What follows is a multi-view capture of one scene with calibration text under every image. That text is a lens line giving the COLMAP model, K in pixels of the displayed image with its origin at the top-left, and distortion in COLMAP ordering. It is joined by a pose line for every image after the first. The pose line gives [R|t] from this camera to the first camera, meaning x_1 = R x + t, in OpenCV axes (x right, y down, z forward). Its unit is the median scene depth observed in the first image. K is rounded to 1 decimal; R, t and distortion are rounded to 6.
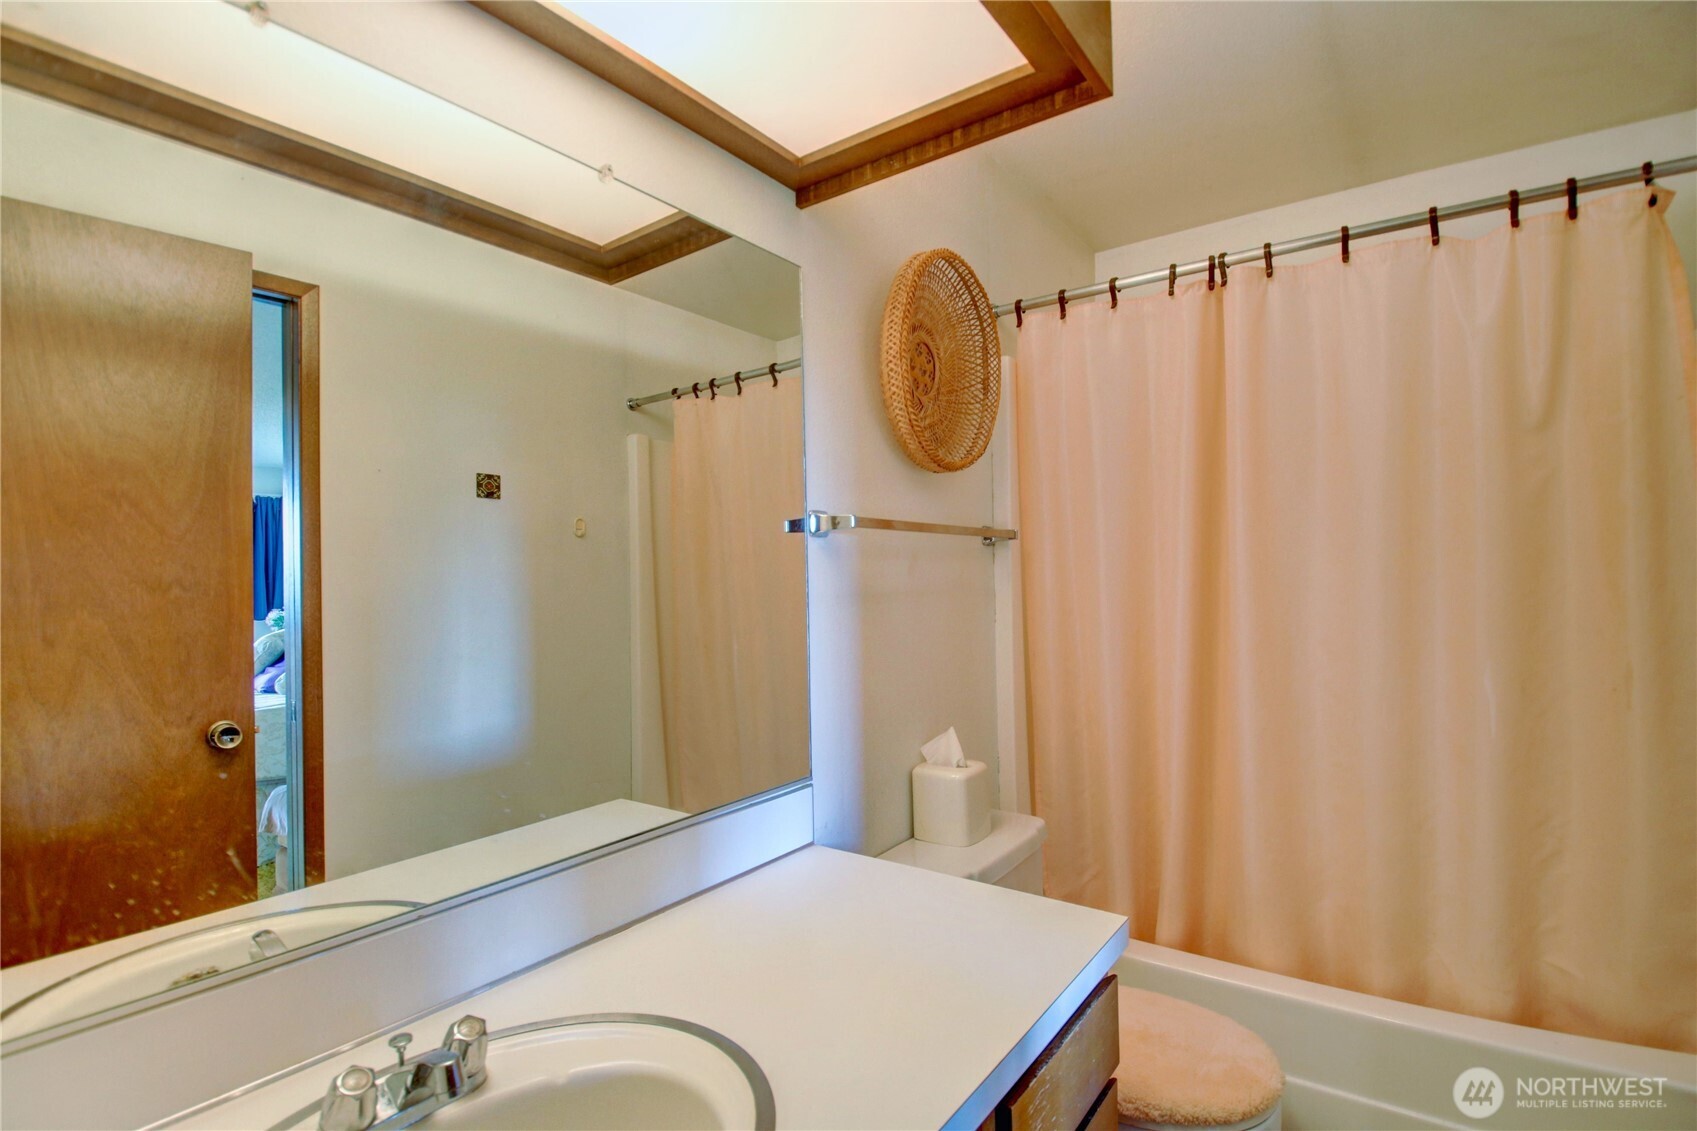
lens RADIAL K [[787.8, 0, 849.7], [0, 787.8, 572.3], [0, 0, 1]] dist [0.019315, -0.030735]
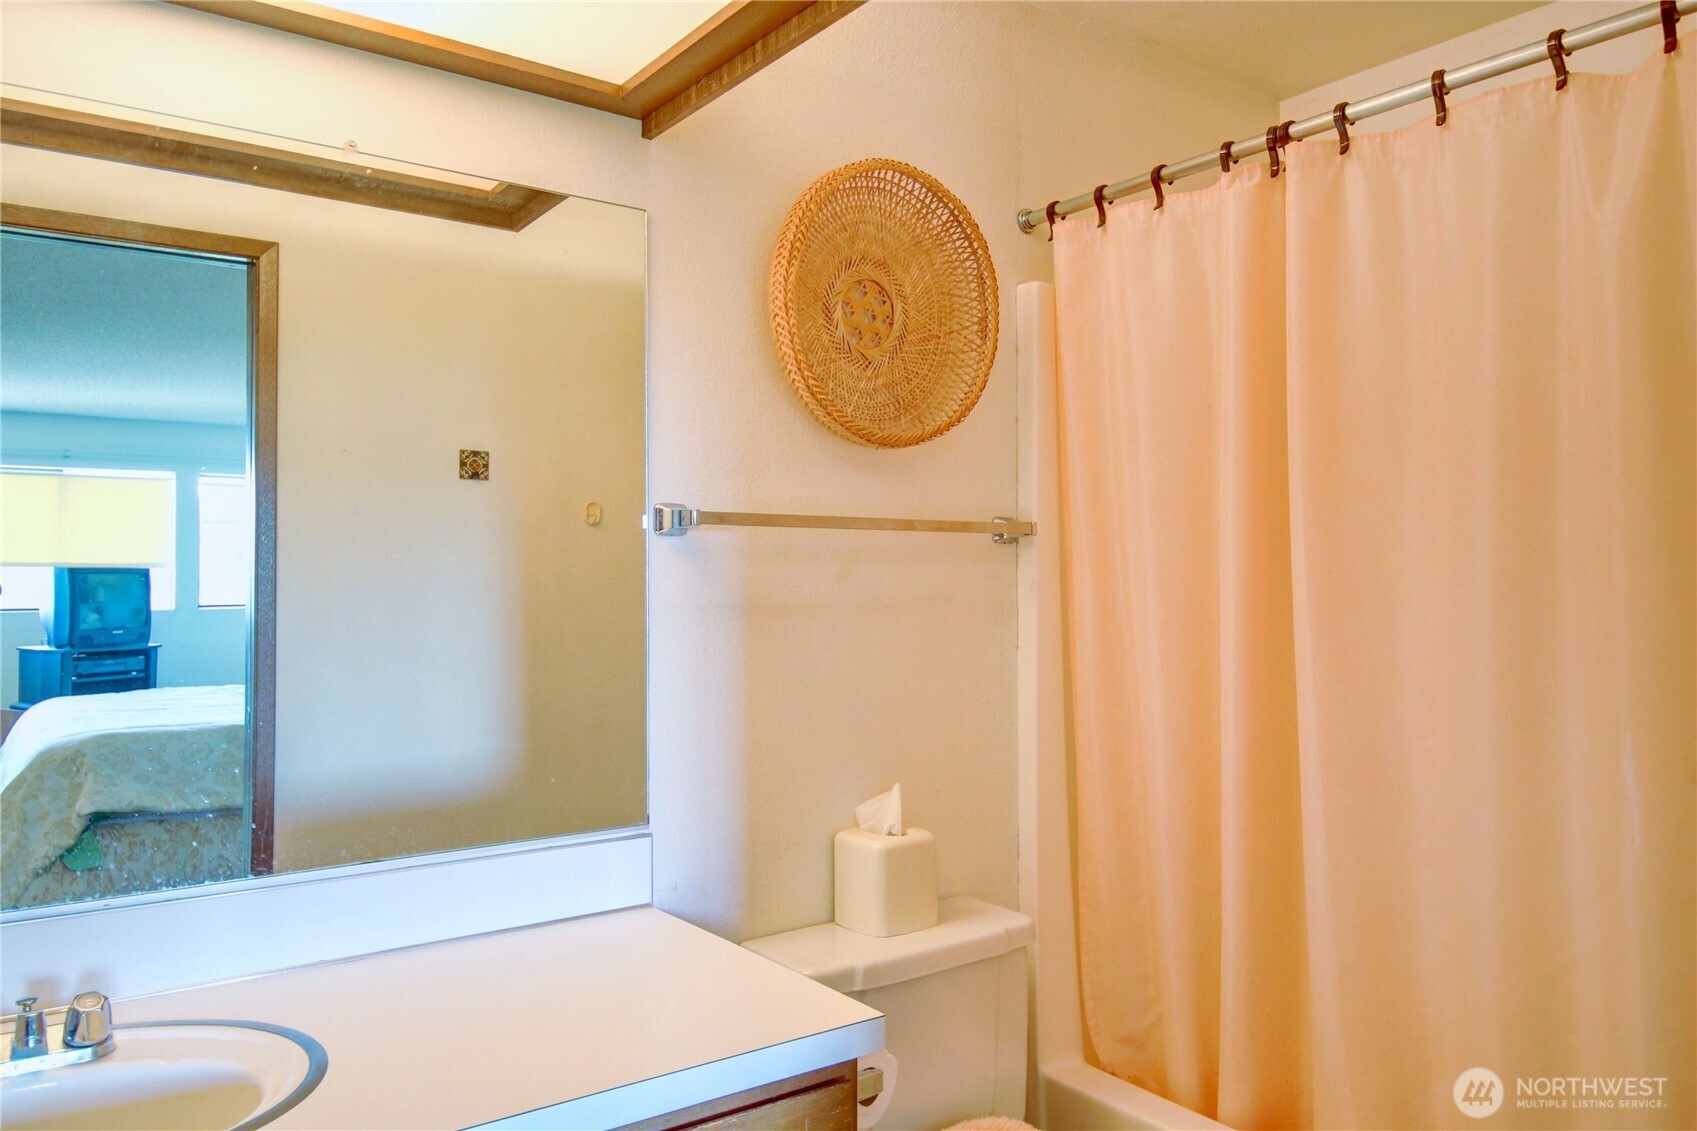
lens RADIAL K [[1191.5, 0, 851.5], [0, 1191.5, 570.0], [0, 0, 1]] dist [0.043140, -0.048276]
pose [[0.952566, 0.014575, -0.303983, 0.430996], [-0.013922, 0.999894, 0.004318, -0.013787], [0.304014, 0.000119, 0.952668, -0.107854]]
